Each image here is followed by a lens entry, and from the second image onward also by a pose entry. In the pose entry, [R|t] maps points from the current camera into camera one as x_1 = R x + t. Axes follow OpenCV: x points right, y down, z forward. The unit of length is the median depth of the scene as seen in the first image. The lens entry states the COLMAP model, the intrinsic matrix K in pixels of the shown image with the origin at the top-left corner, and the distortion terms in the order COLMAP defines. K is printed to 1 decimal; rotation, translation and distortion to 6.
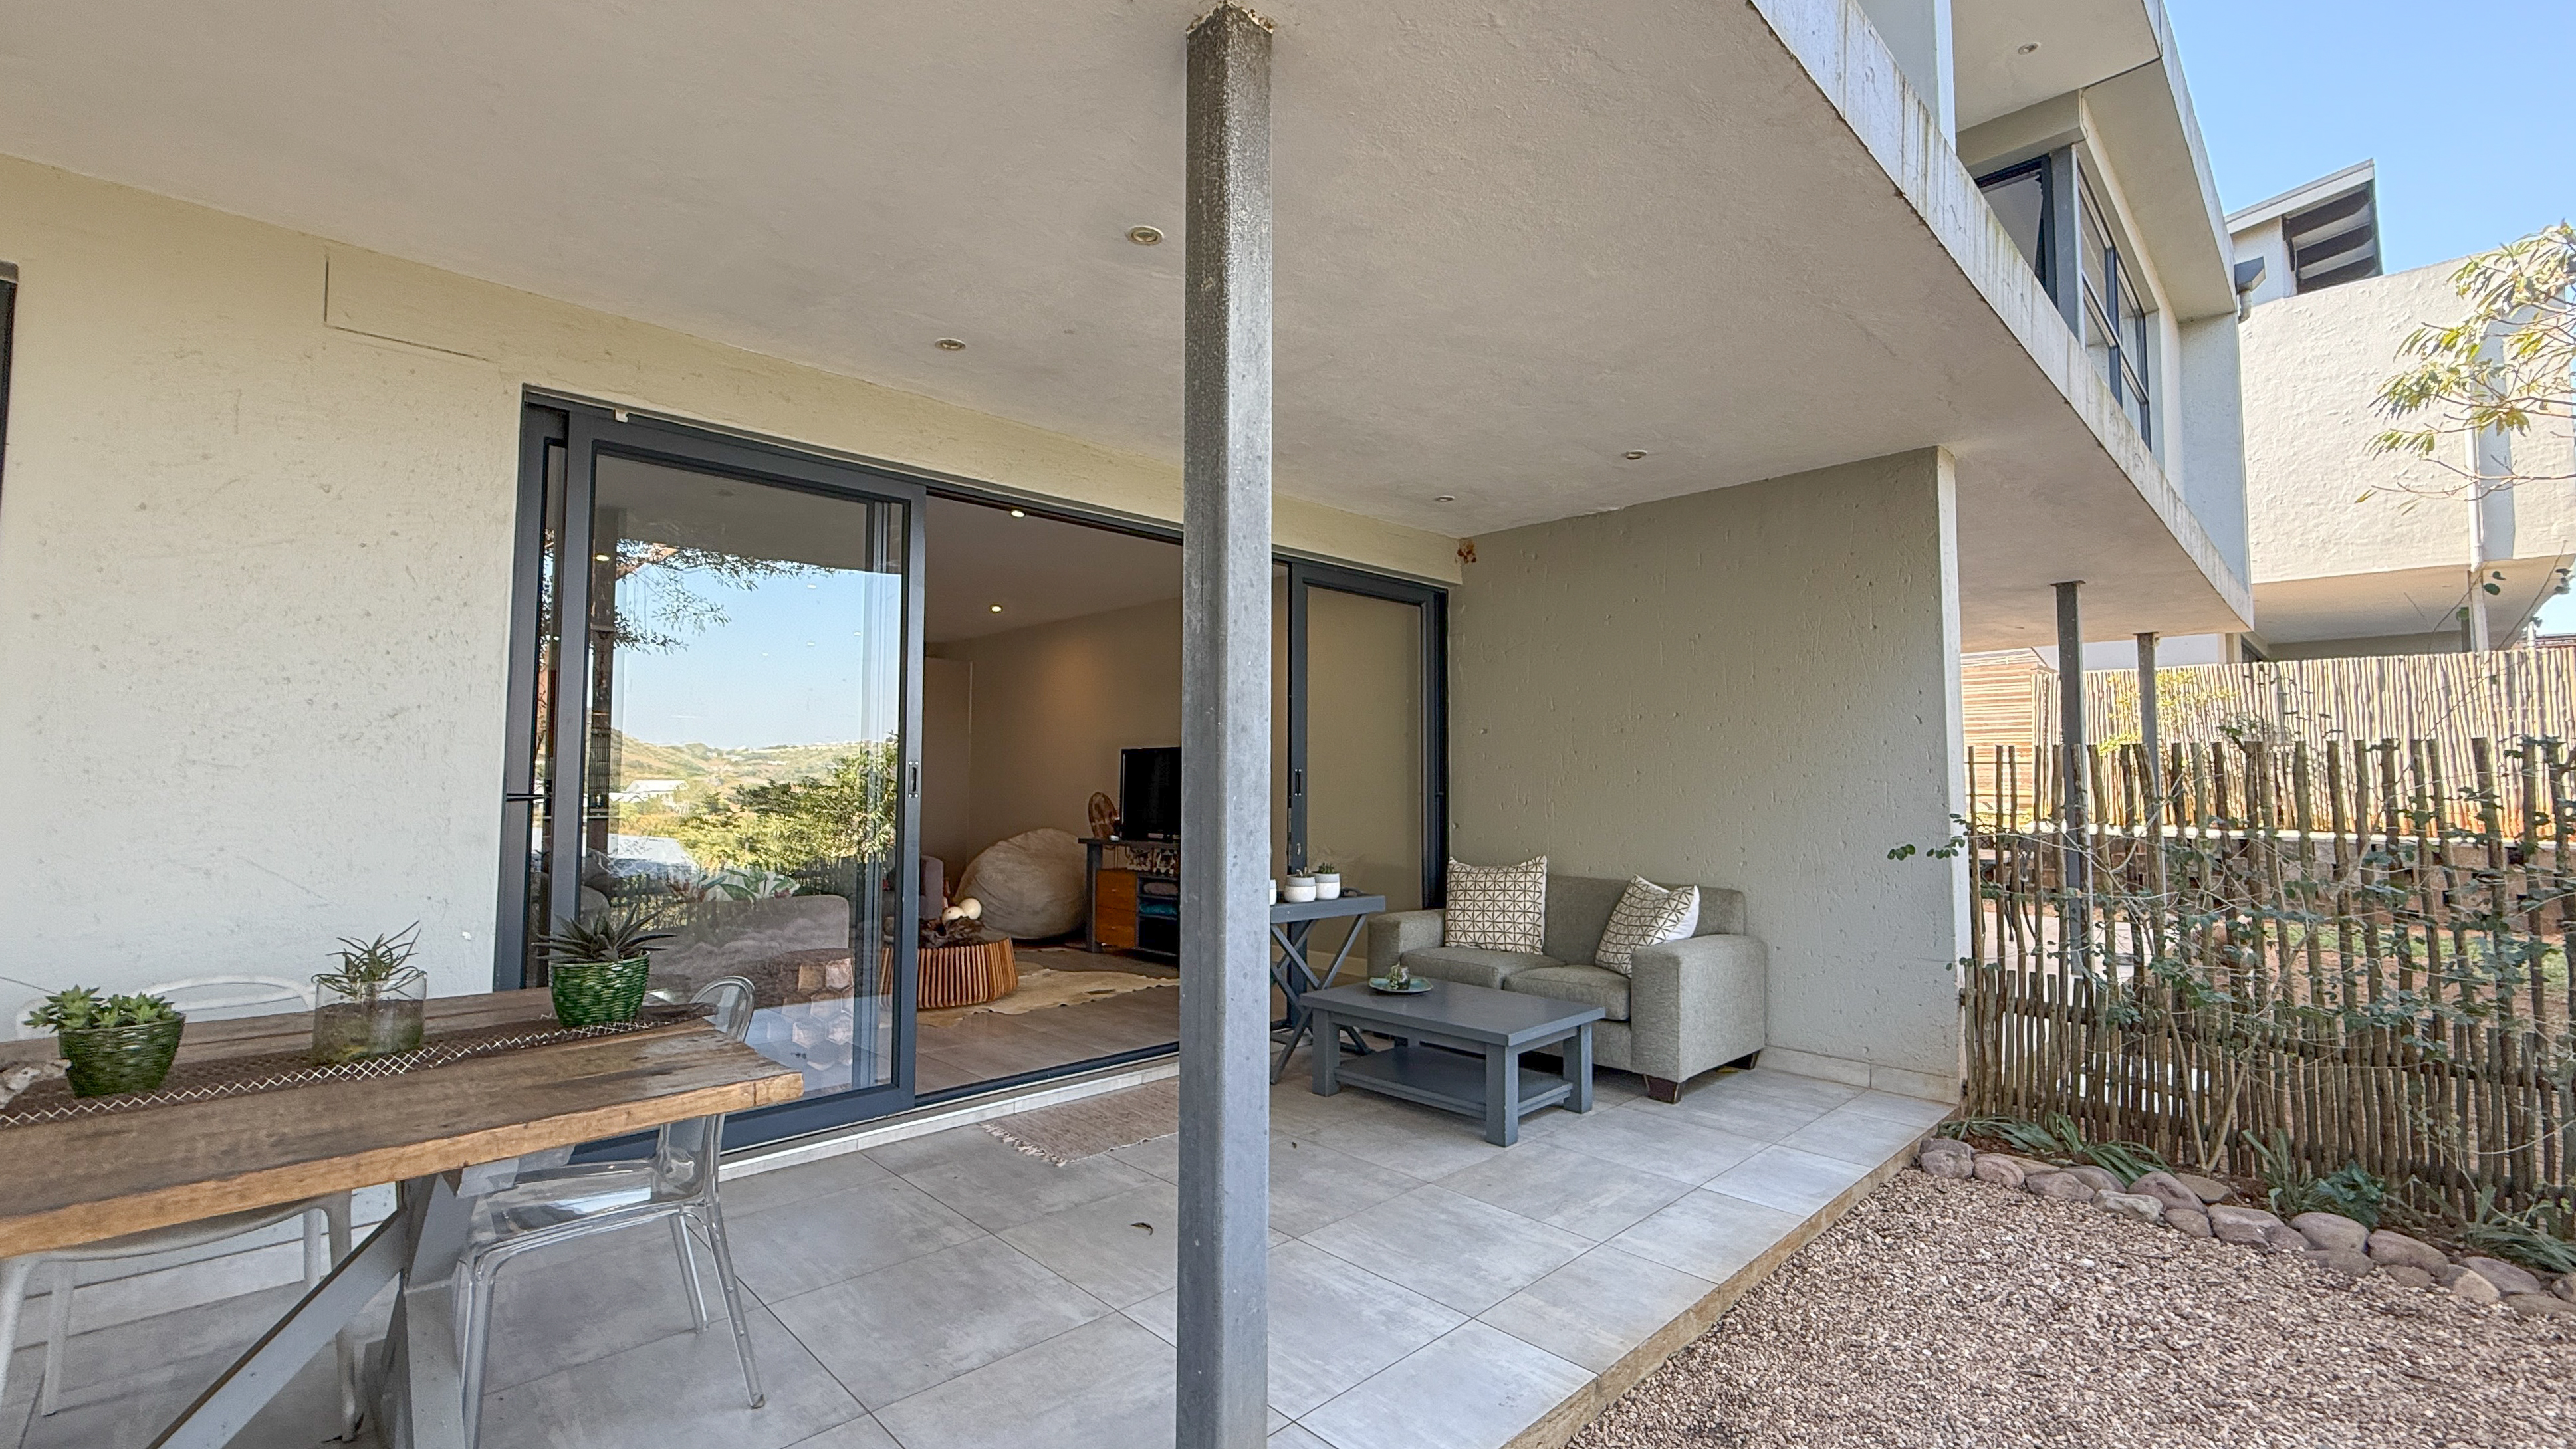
lens RADIAL K [[1067.1, 0, 1288.0], [0, 1067.1, 724.5], [0, 0, 1]] dist [-0.000209, -0.000111]
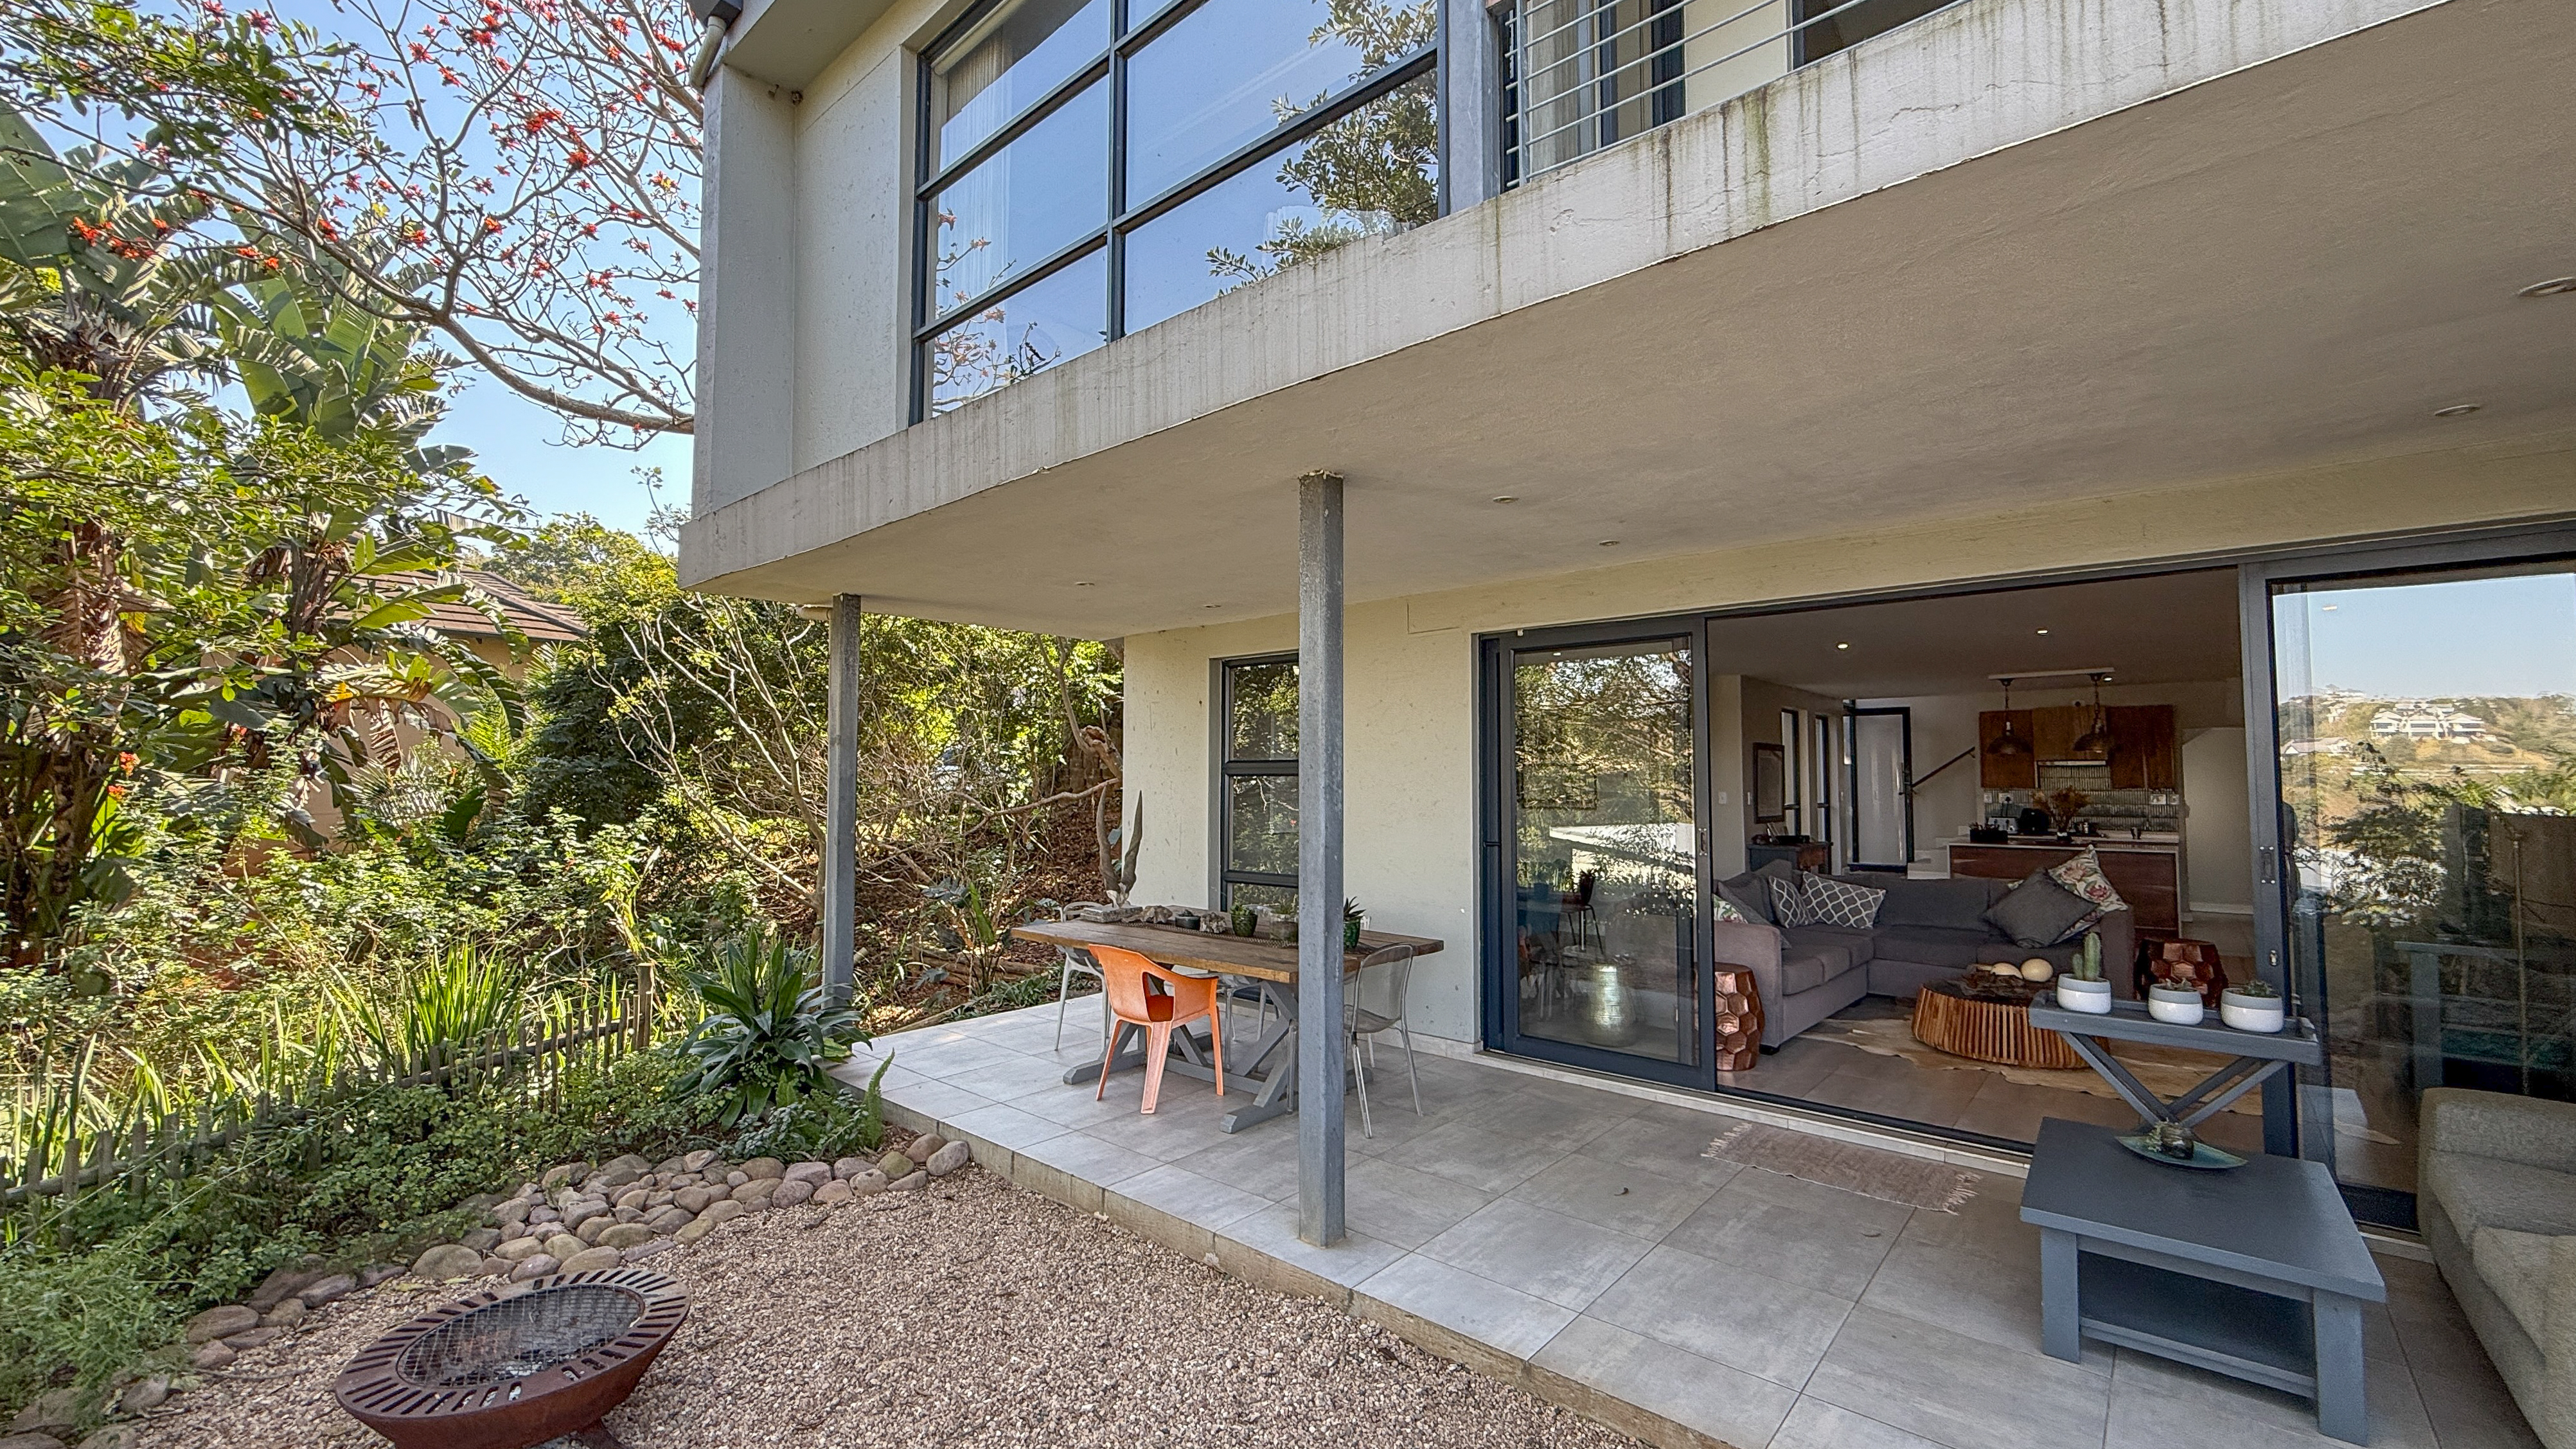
lens RADIAL K [[1030.8, 0, 1281.0], [0, 1030.8, 724.9], [0, 0, 1]] dist [-0.000989, -0.000489]
pose [[0.078826, -0.058440, -0.995174, 1.068356], [0.054067, 0.997062, -0.054268, -0.062816], [0.995421, -0.049528, 0.081754, 0.454022]]
